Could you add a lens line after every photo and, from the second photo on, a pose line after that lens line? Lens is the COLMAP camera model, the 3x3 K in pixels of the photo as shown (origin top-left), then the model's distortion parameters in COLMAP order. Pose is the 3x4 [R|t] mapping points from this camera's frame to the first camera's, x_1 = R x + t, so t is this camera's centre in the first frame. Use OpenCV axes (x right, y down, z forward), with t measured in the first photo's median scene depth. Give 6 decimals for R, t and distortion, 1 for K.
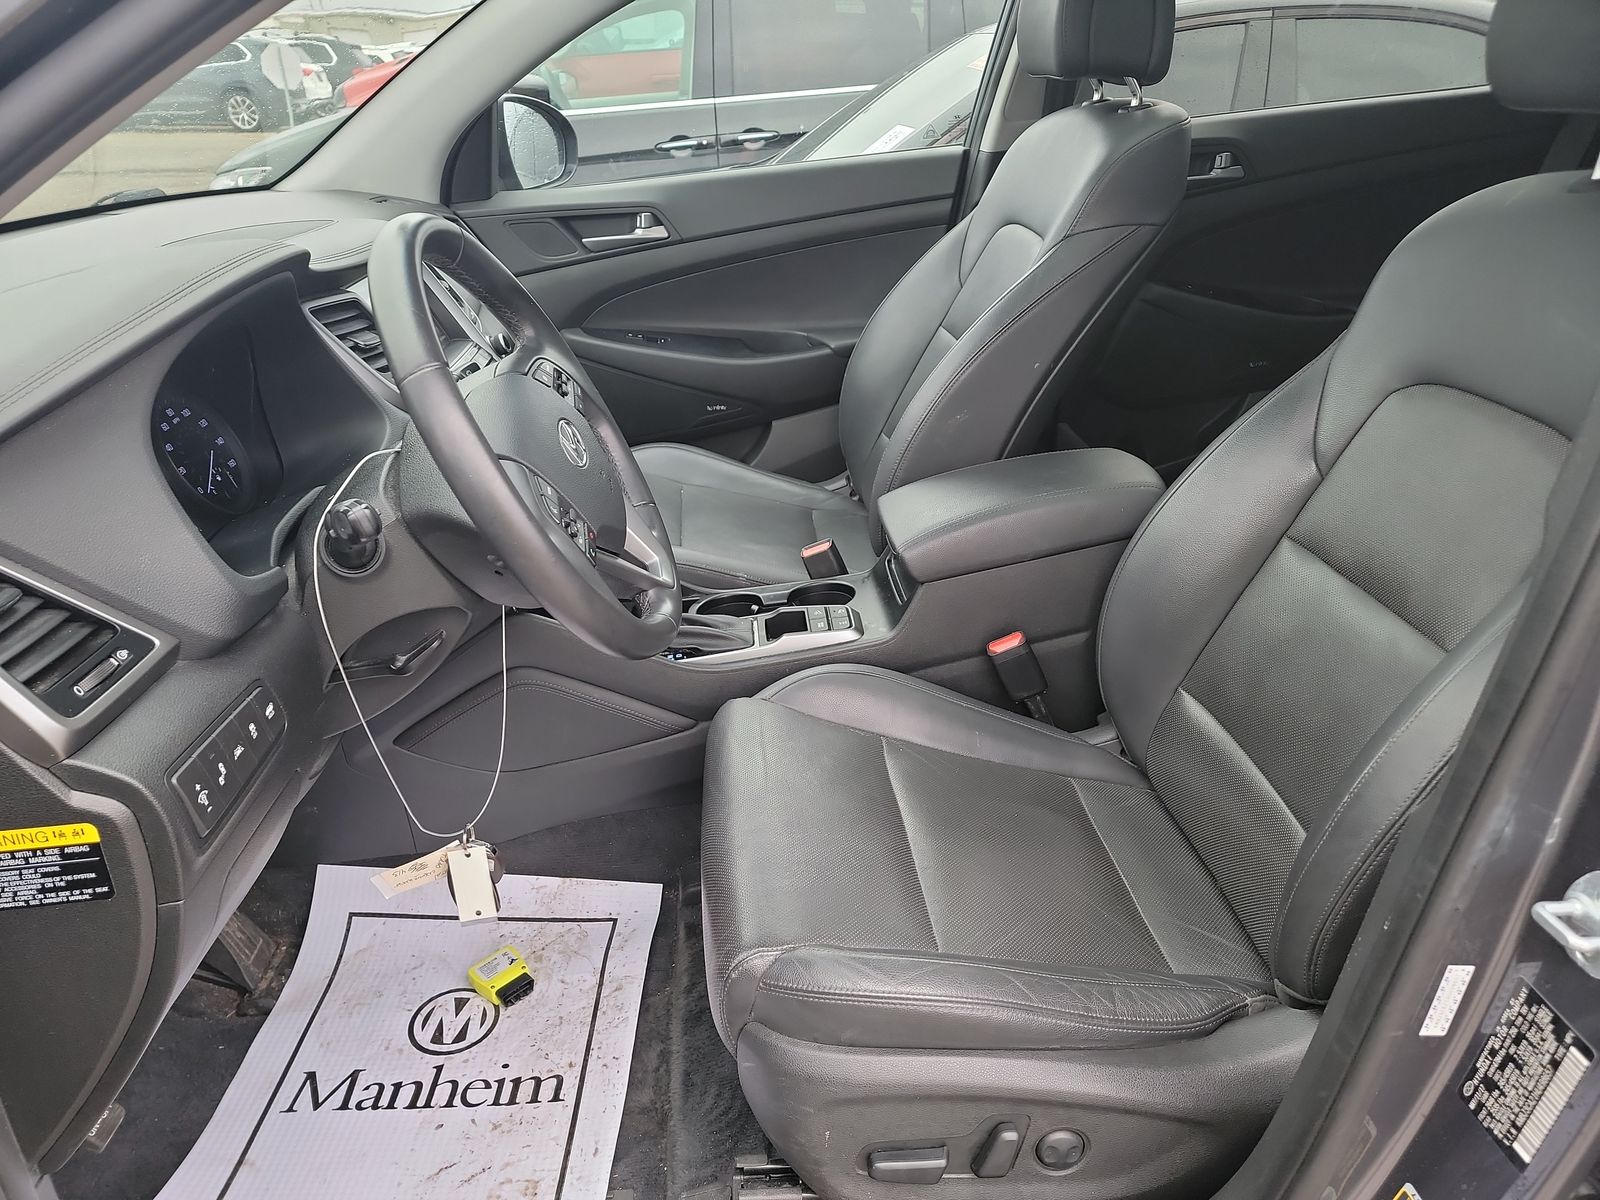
lens RADIAL K [[1118.0, 0, 801.1], [0, 1118.0, 601.4], [0, 0, 1]] dist [0.054485, -0.031852]
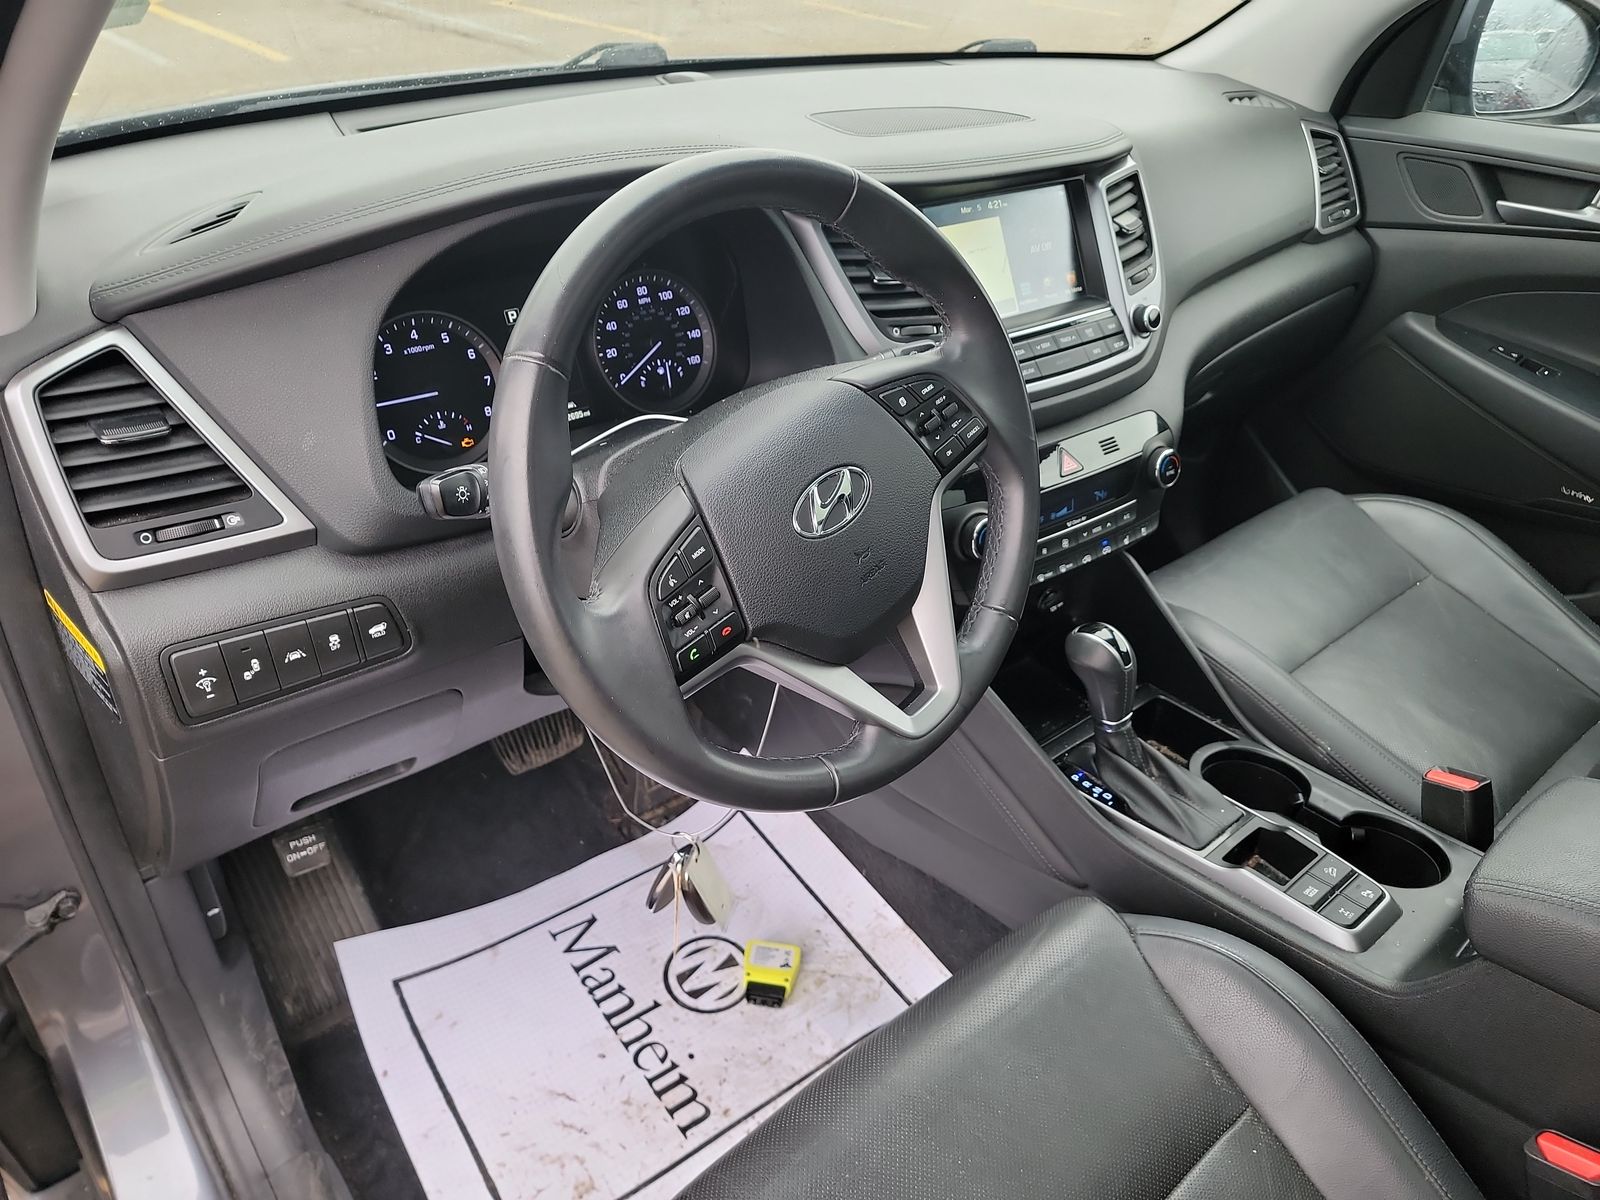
lens RADIAL K [[1118.0, 0, 820.2], [0, 1118.0, 575.4], [0, 0, 1]] dist [0.054485, -0.031852]
pose [[0.580505, 0.474667, -0.661593, 0.201469], [-0.406623, 0.872938, 0.269514, -0.201296], [0.705459, 0.112565, 0.699755, 0.343973]]
